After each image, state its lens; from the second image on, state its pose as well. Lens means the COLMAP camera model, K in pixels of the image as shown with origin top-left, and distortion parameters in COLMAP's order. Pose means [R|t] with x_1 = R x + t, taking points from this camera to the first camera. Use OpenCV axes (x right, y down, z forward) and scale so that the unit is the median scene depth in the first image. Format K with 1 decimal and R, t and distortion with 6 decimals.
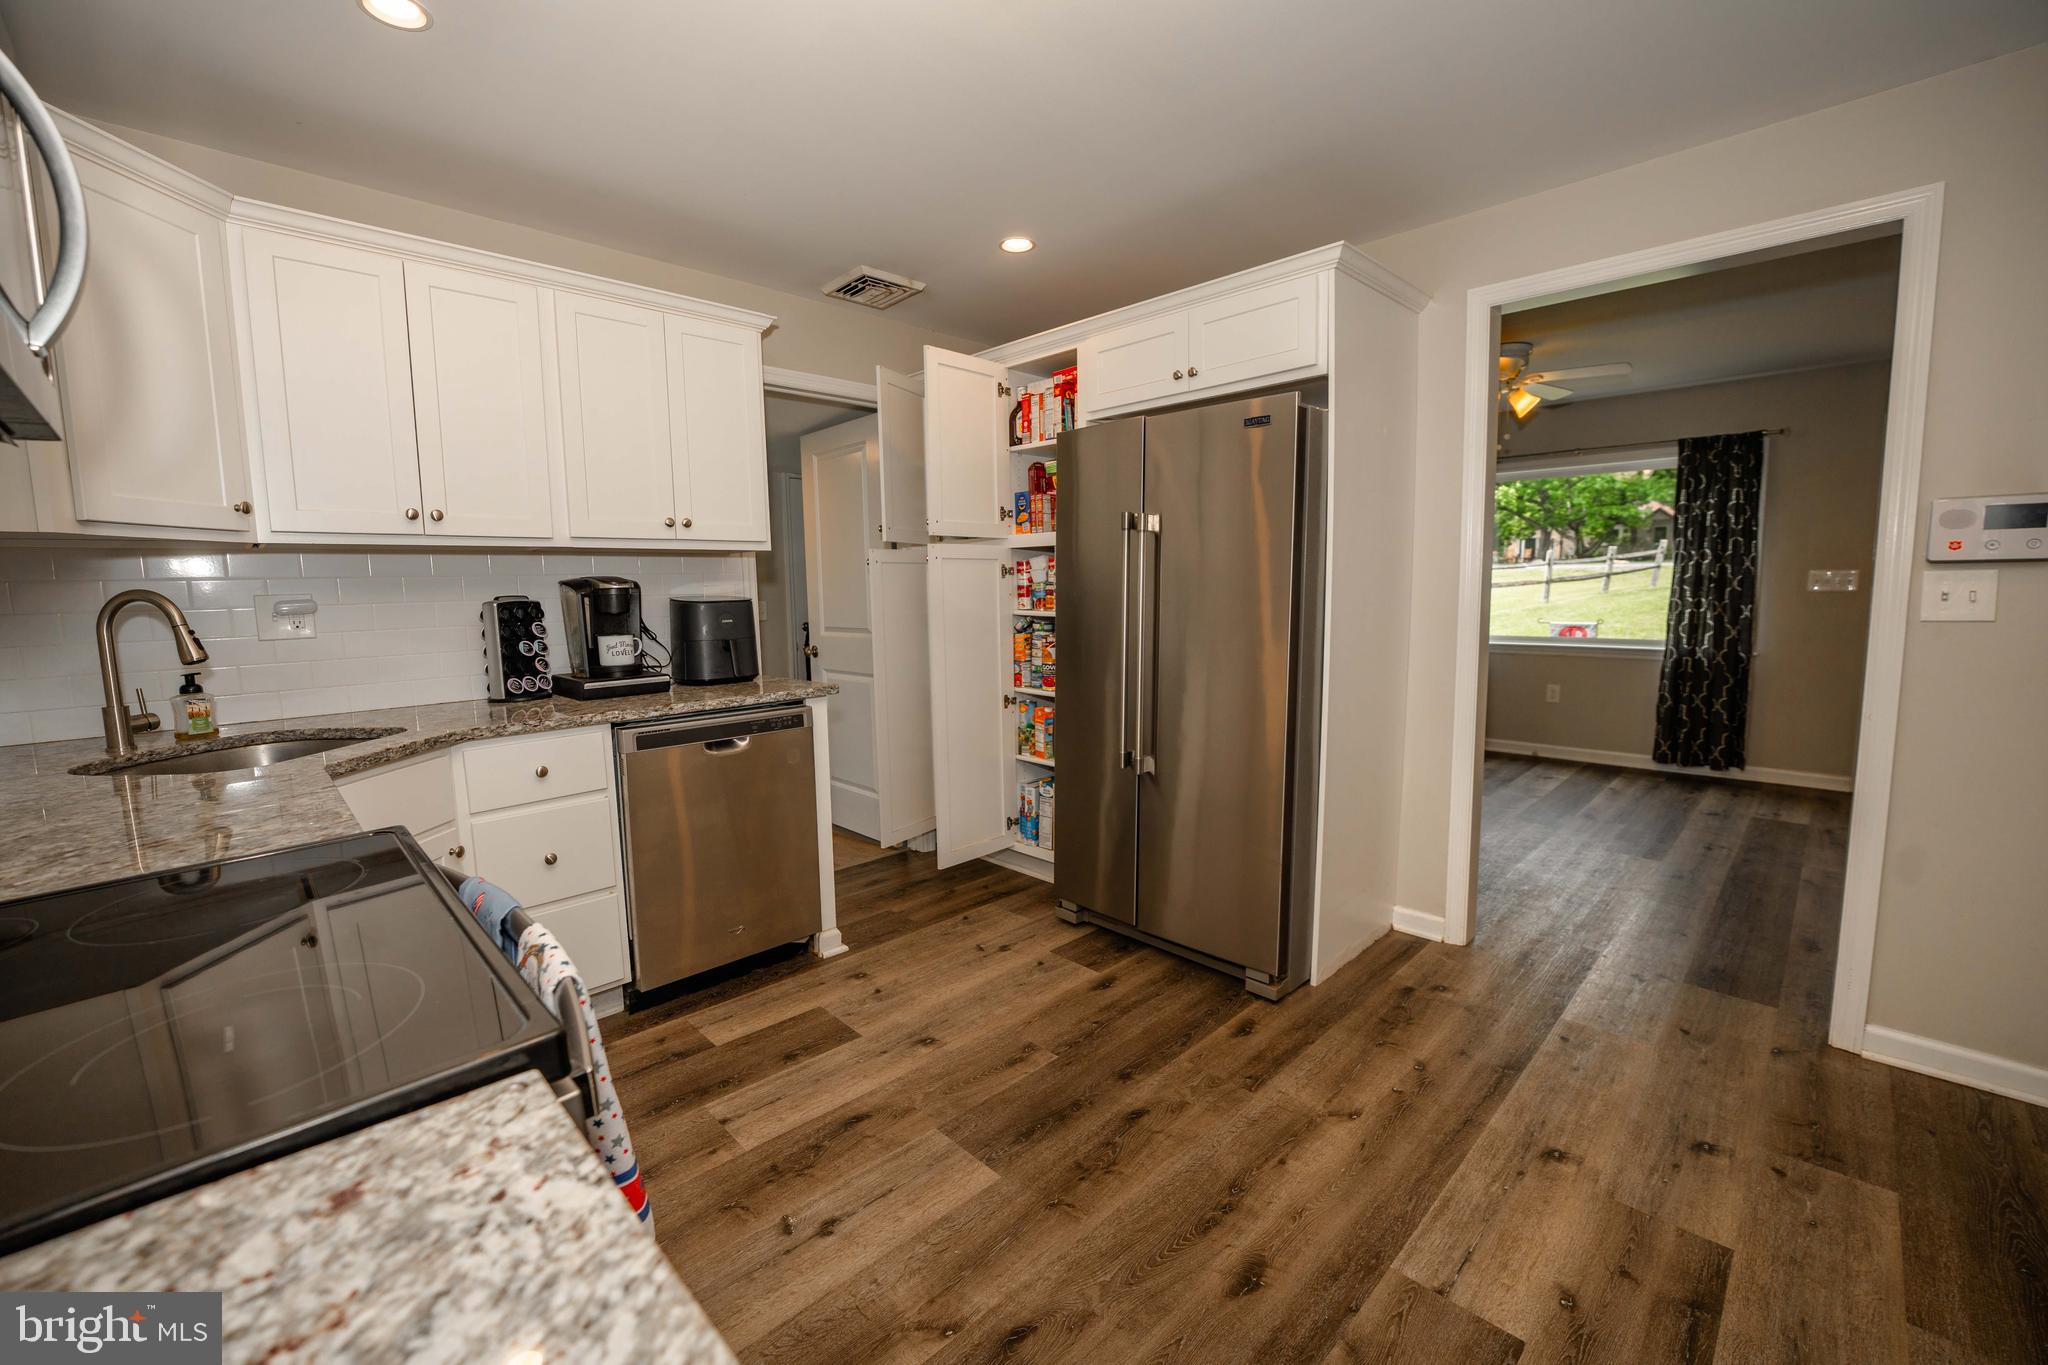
lens RADIAL K [[827.6, 0, 1021.1], [0, 827.6, 682.0], [0, 0, 1]] dist [-0.029834, 0.003917]
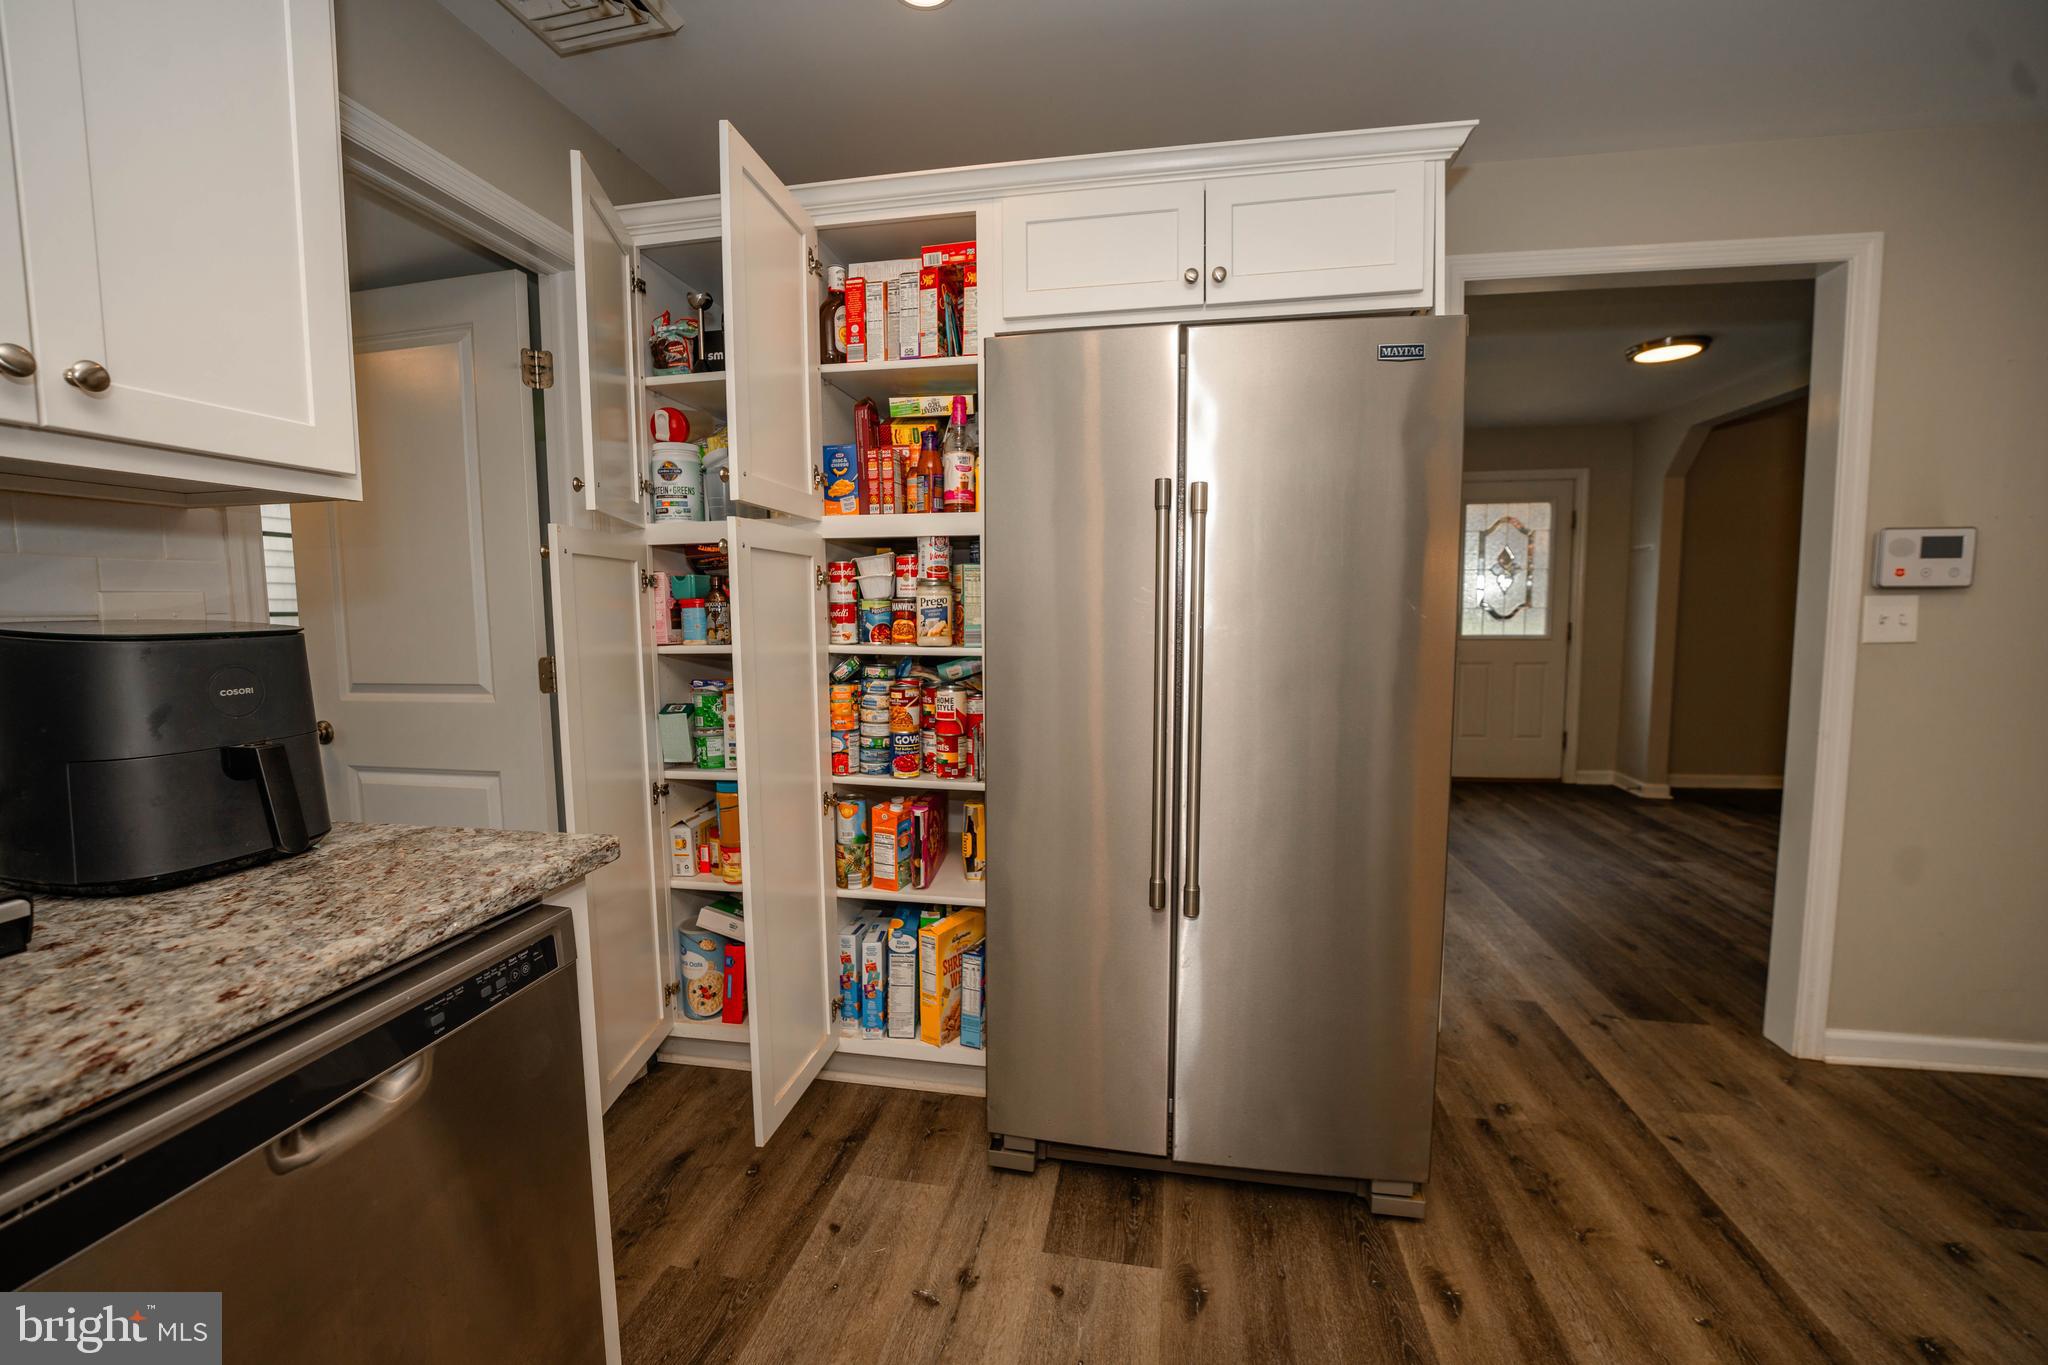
lens RADIAL K [[827.6, 0, 1021.1], [0, 827.6, 682.0], [0, 0, 1]] dist [-0.029834, 0.003917]
pose [[0.818541, -0.041144, 0.572972, -0.372461], [0.060132, 0.998089, -0.014232, -0.071148], [-0.571292, 0.046103, 0.819451, 0.711594]]
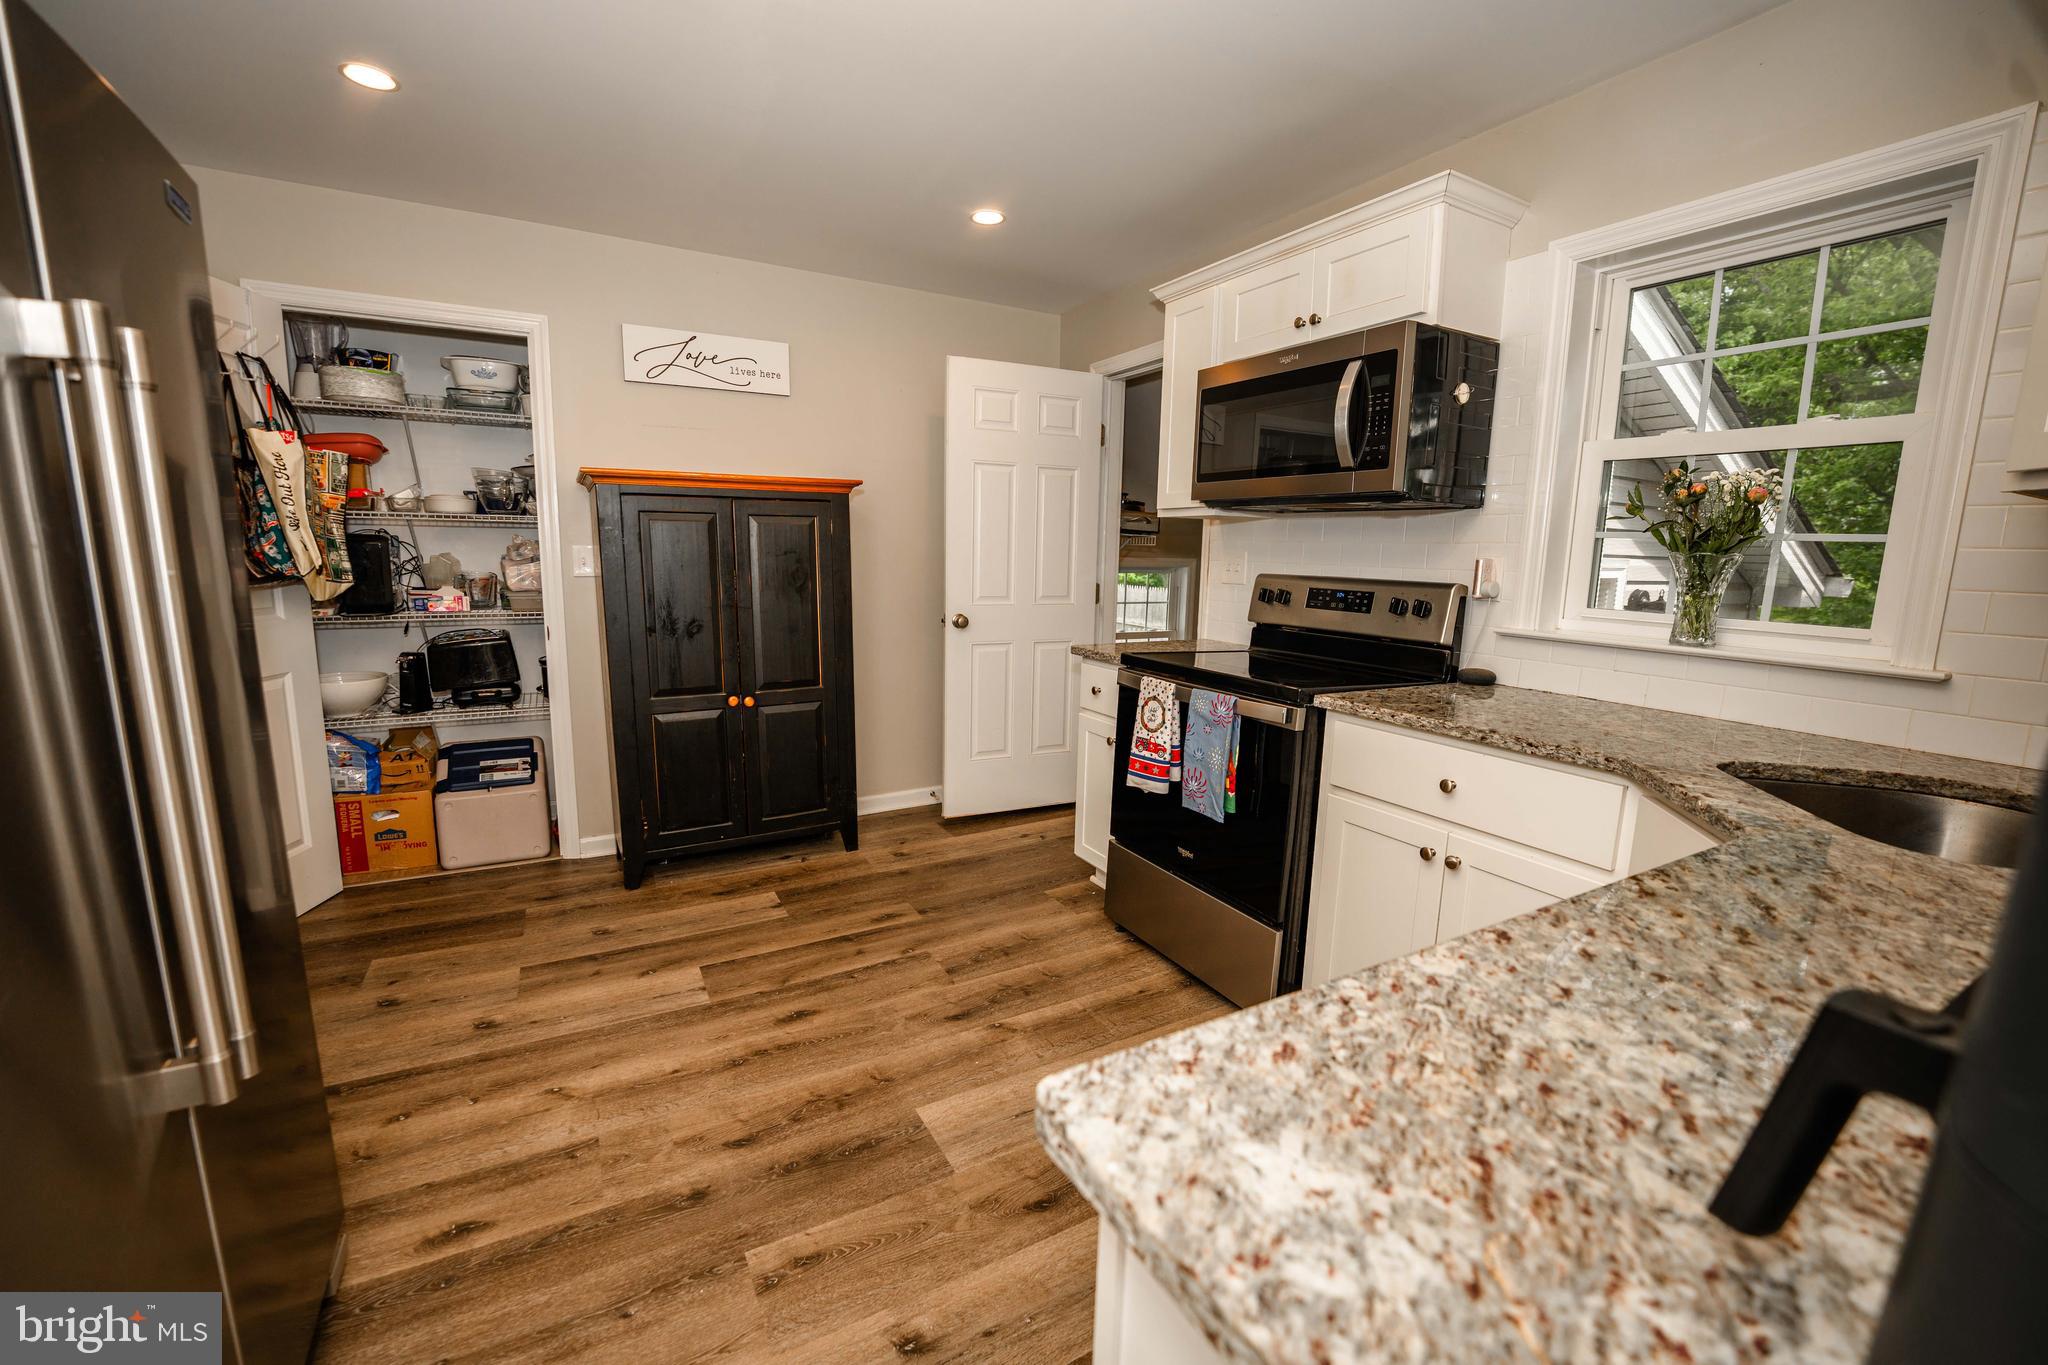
lens RADIAL K [[825.9, 0, 1018.0], [0, 825.9, 681.6], [0, 0, 1]] dist [-0.026754, 0.001013]
pose [[-0.962498, -0.045495, 0.267448, -0.339735], [0.027430, 0.964466, 0.262778, -0.173072], [-0.269900, 0.260260, -0.927049, 1.487430]]
